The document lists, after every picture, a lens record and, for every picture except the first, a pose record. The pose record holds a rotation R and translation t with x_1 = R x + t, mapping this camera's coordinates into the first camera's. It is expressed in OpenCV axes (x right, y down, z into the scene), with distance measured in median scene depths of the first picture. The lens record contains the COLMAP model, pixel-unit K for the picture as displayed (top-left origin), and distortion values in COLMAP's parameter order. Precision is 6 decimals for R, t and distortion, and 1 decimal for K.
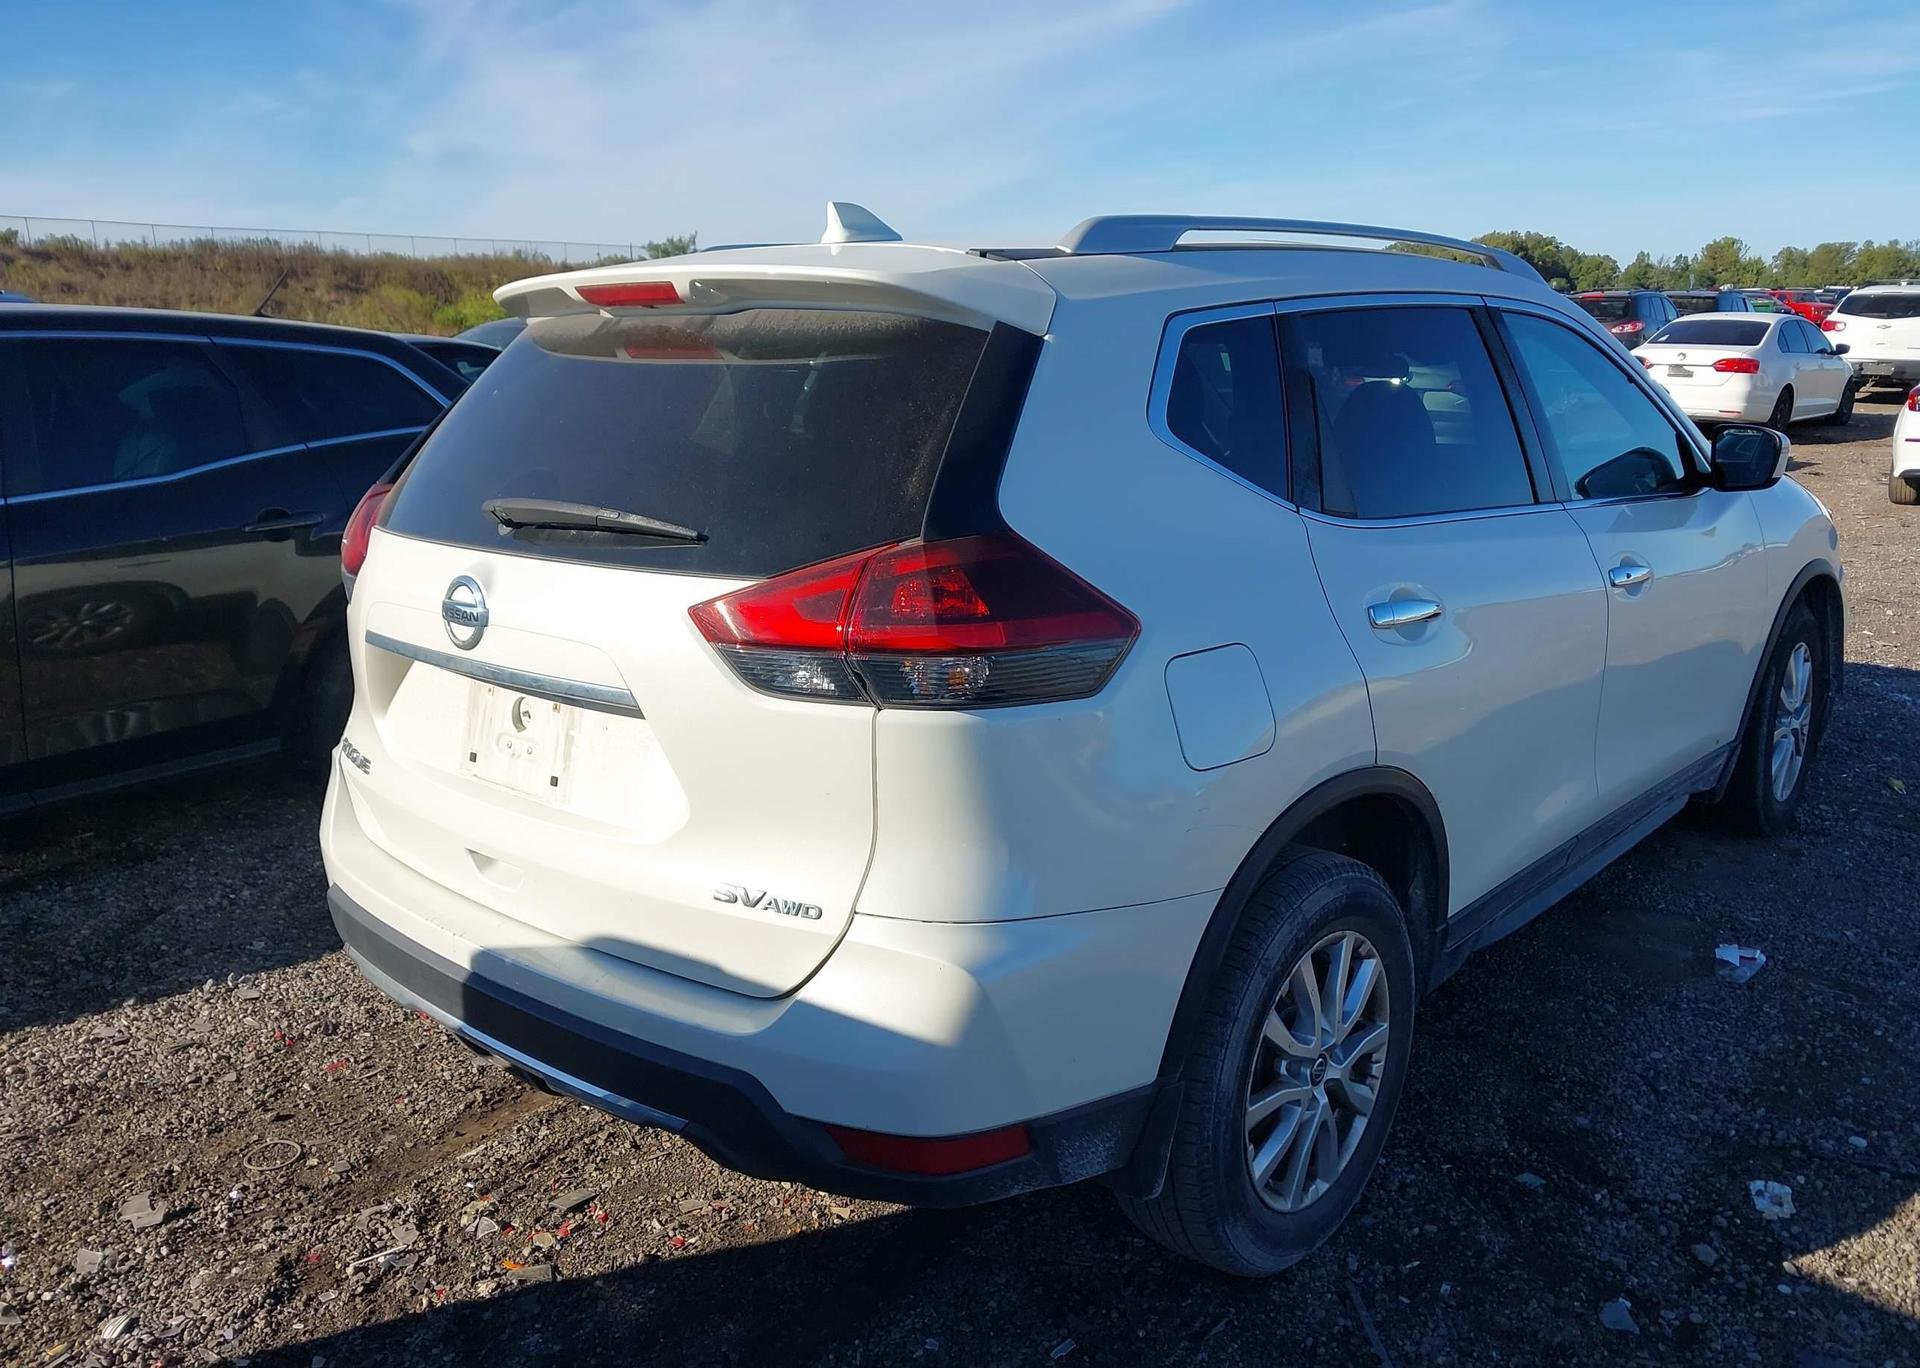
lens RADIAL K [[1571.1, 0, 960.0], [0, 1571.1, 681.8], [0, 0, 1]] dist [0.013307, 0.004090]
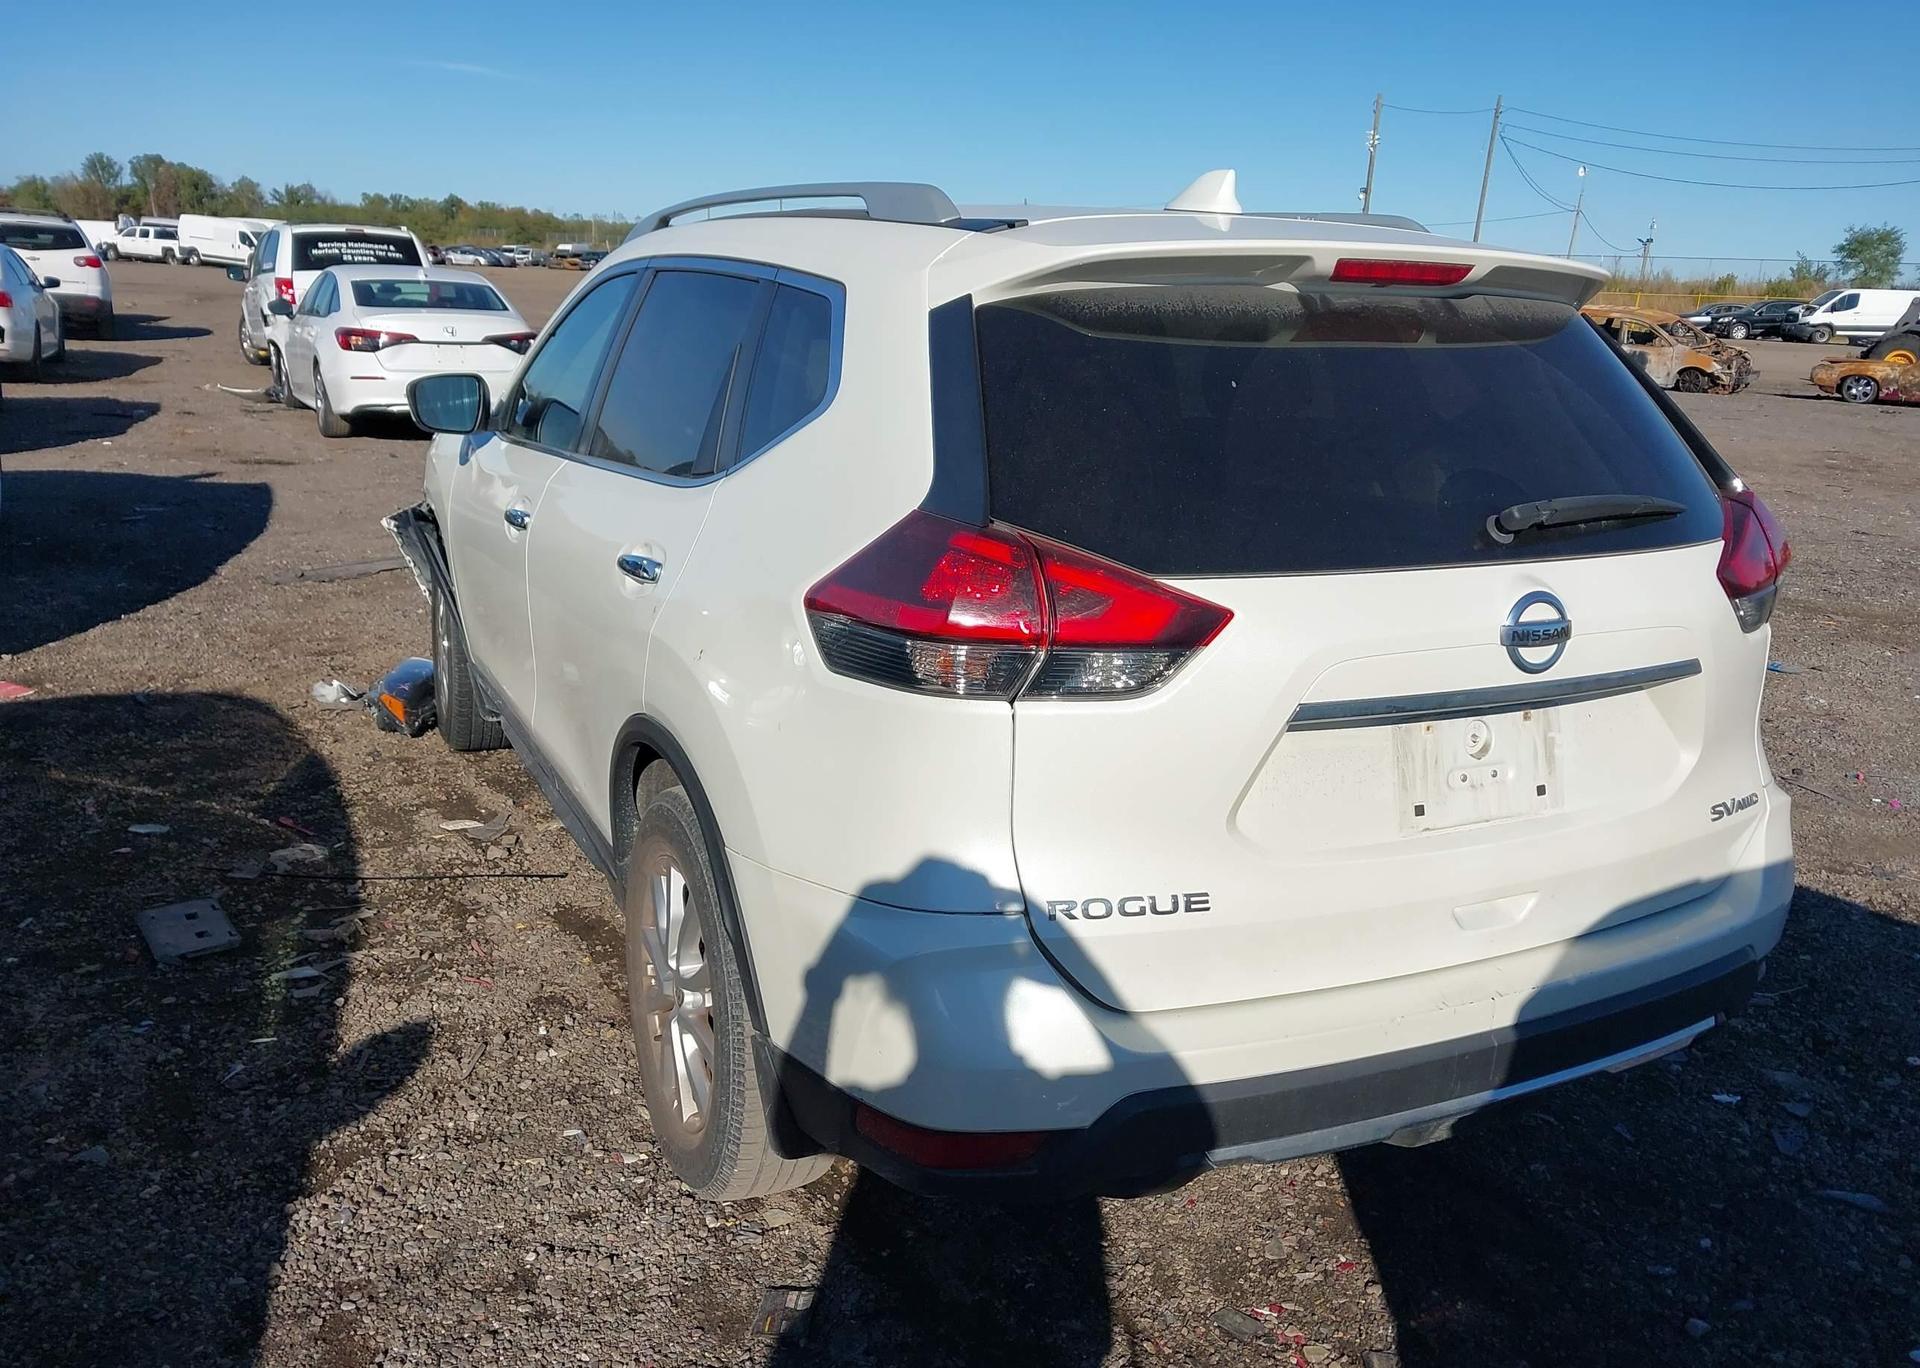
lens RADIAL K [[1591.9, 0, 965.8], [0, 1591.9, 672.2], [0, 0, 1]] dist [0.008044, -0.002625]
pose [[0.342091, -0.194757, 0.919262, -1.021626], [0.160410, 0.976029, 0.147090, -0.167356], [-0.925874, 0.097140, 0.365132, 0.784034]]
